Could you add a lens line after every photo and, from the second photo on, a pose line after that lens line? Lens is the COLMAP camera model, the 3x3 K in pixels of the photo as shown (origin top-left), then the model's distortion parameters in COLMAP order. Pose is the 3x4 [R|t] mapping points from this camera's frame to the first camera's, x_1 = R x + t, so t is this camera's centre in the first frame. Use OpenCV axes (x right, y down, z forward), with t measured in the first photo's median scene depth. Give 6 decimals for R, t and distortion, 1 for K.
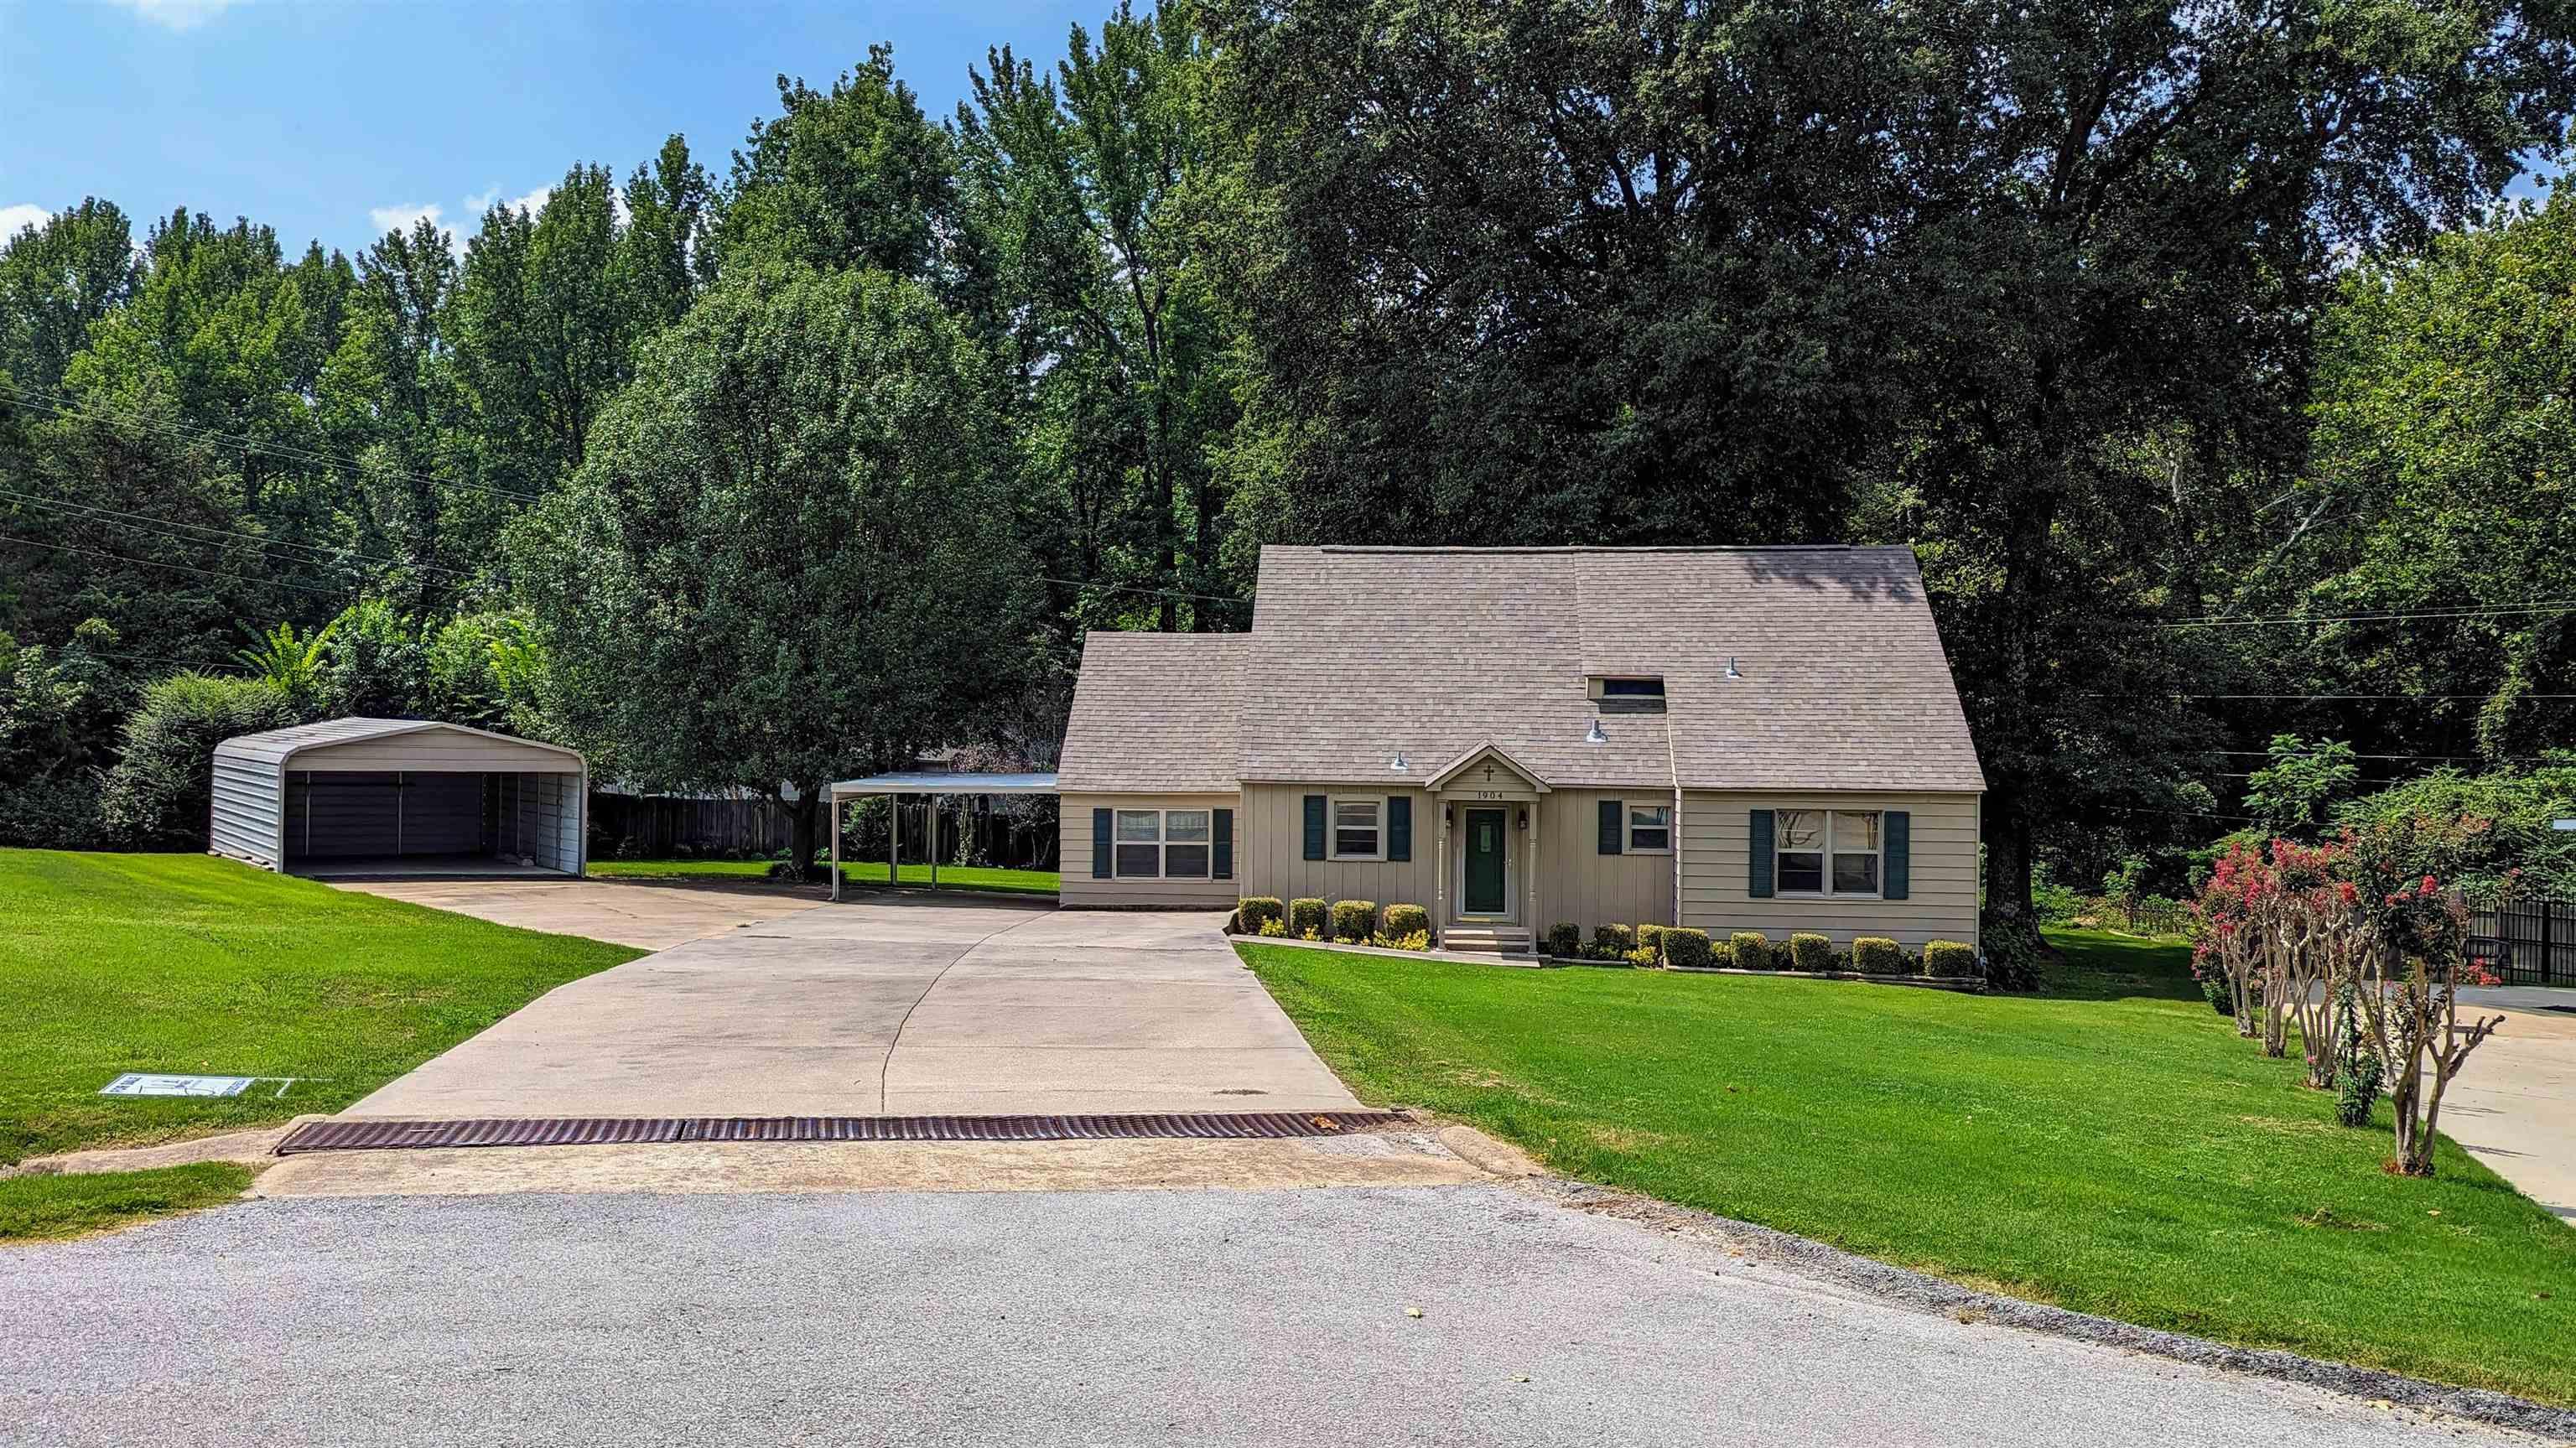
lens RADIAL K [[1814.9, 0, 1287.7], [0, 1814.9, 721.1], [0, 0, 1]] dist [0.002091, 0.000109]
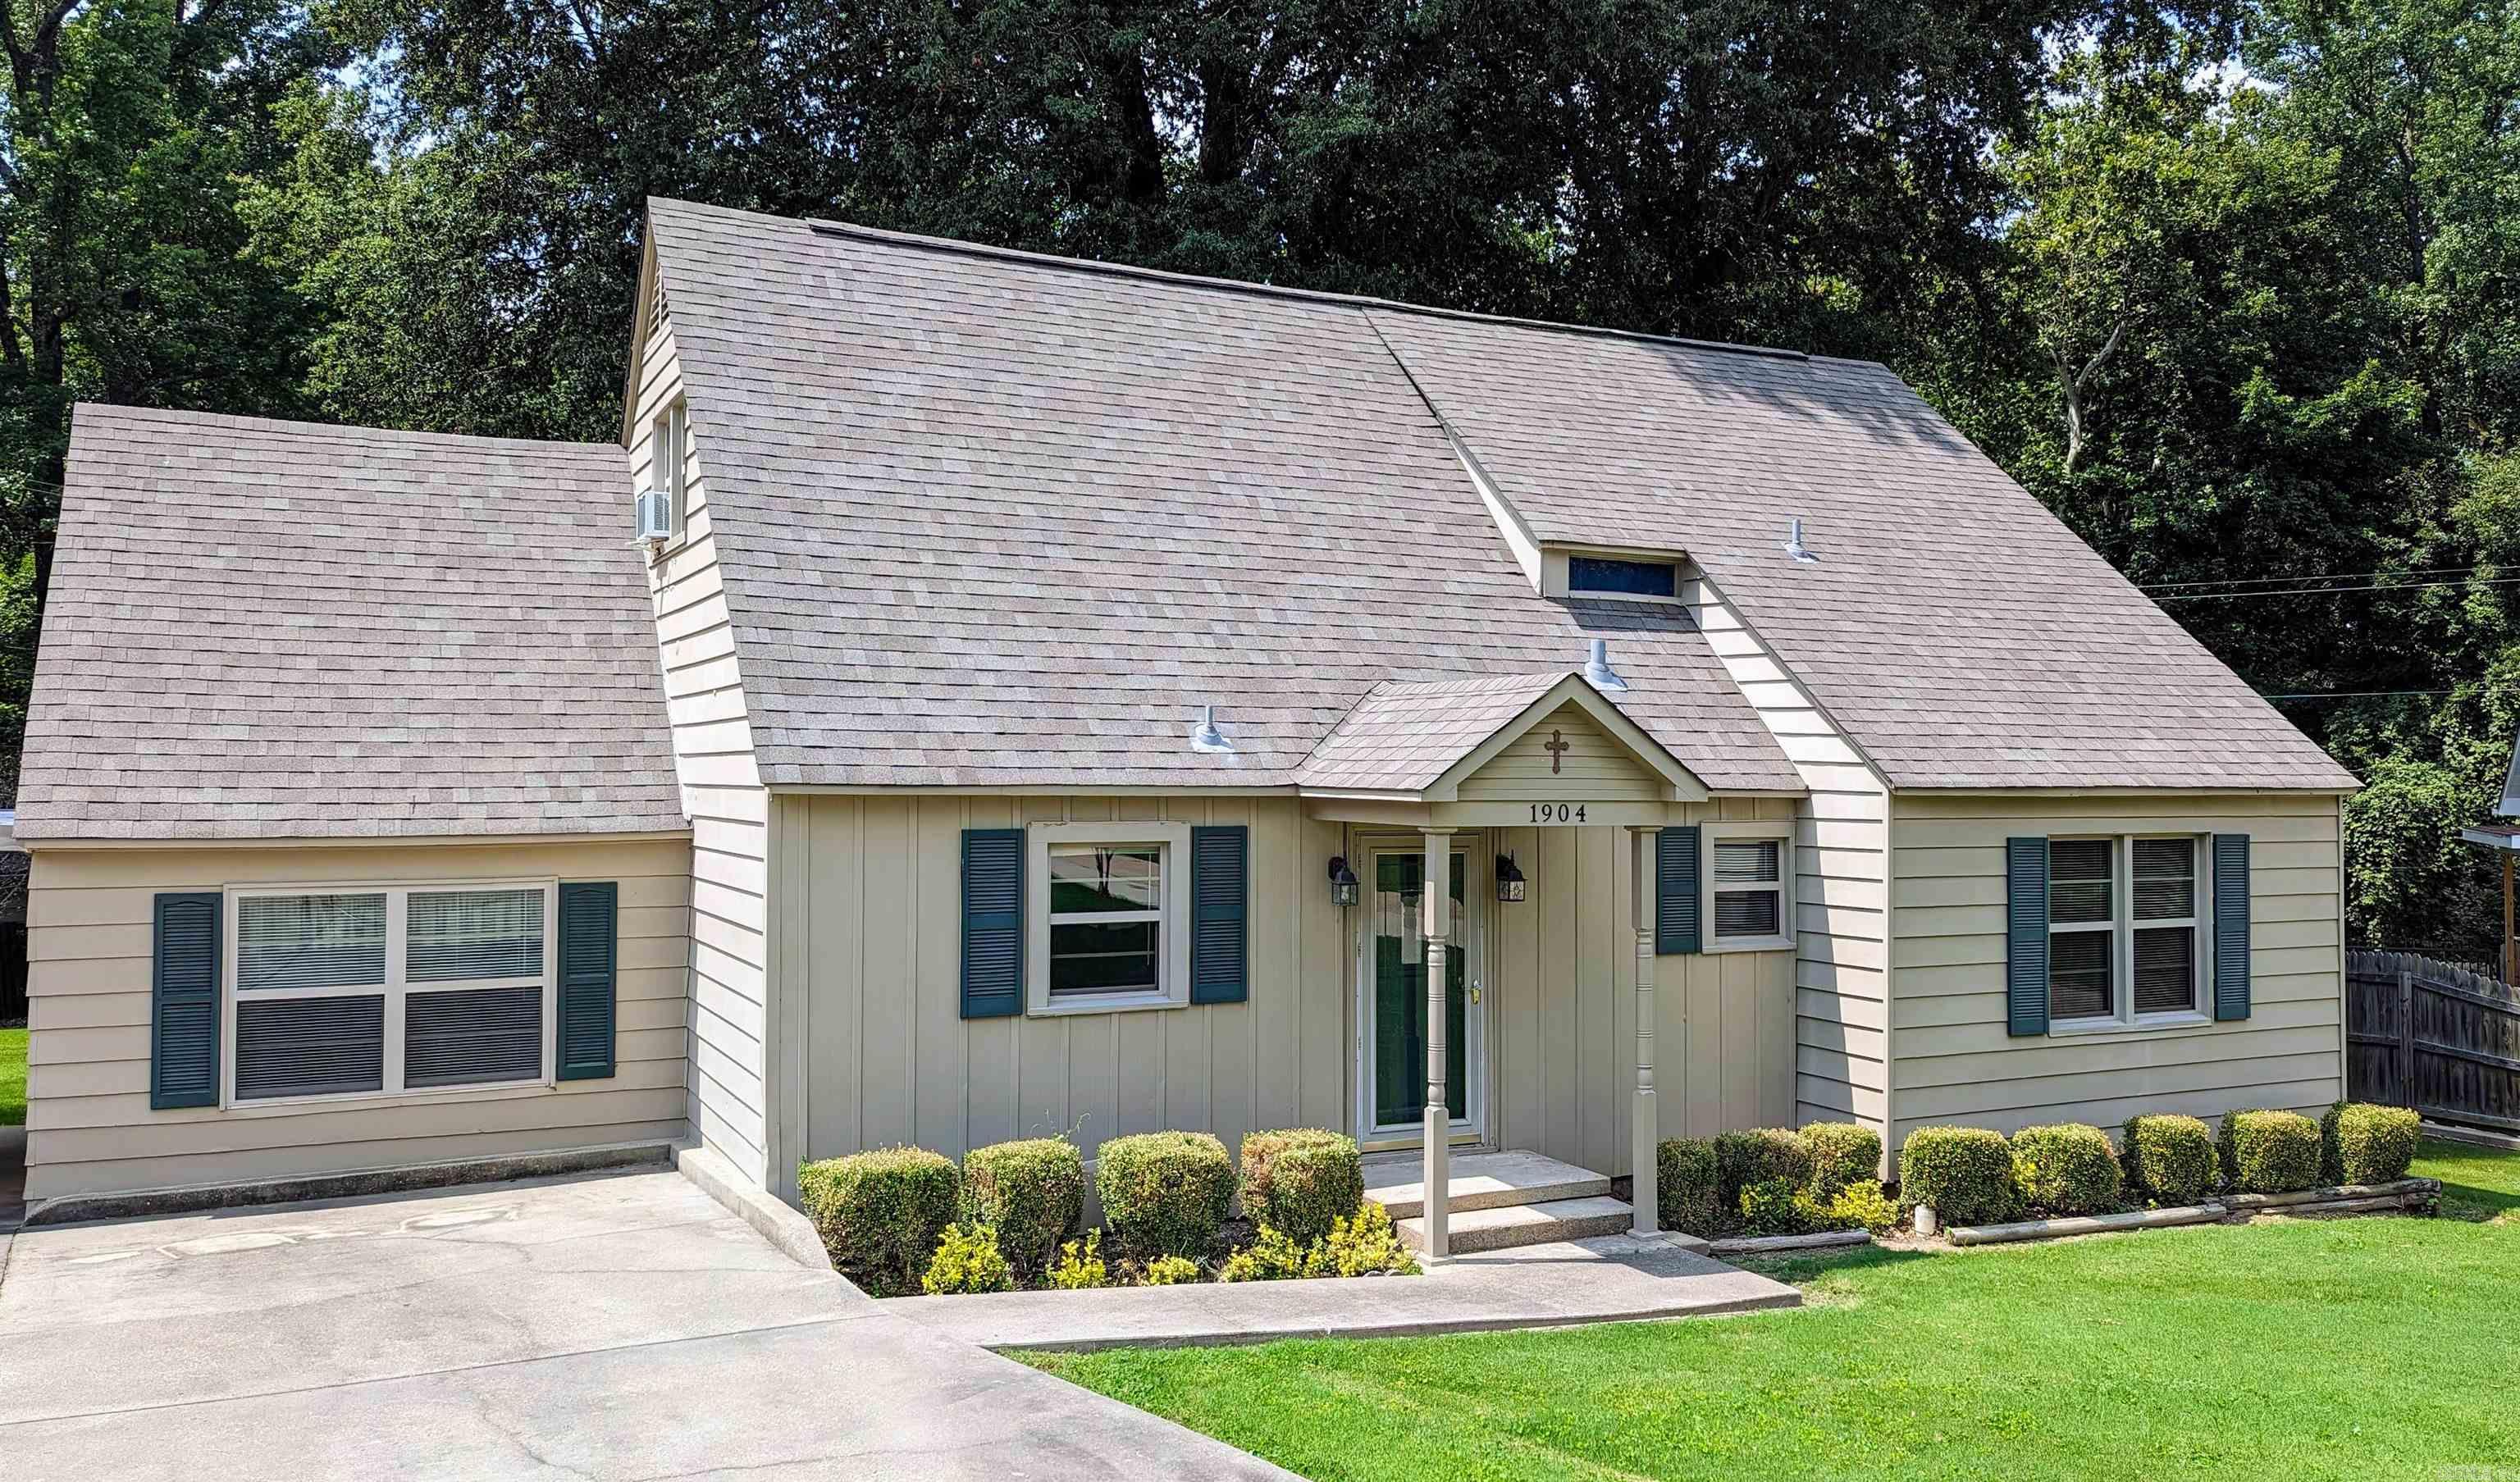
lens RADIAL K [[1874.6, 0, 1259.3], [0, 1874.6, 738.6], [0, 0, 1]] dist [0.032640, 0.000112]
pose [[0.845655, 0.008422, 0.533663, -0.132859], [0.006630, 0.999633, -0.026281, 0.033750], [-0.533689, 0.025763, 0.845289, 0.670537]]
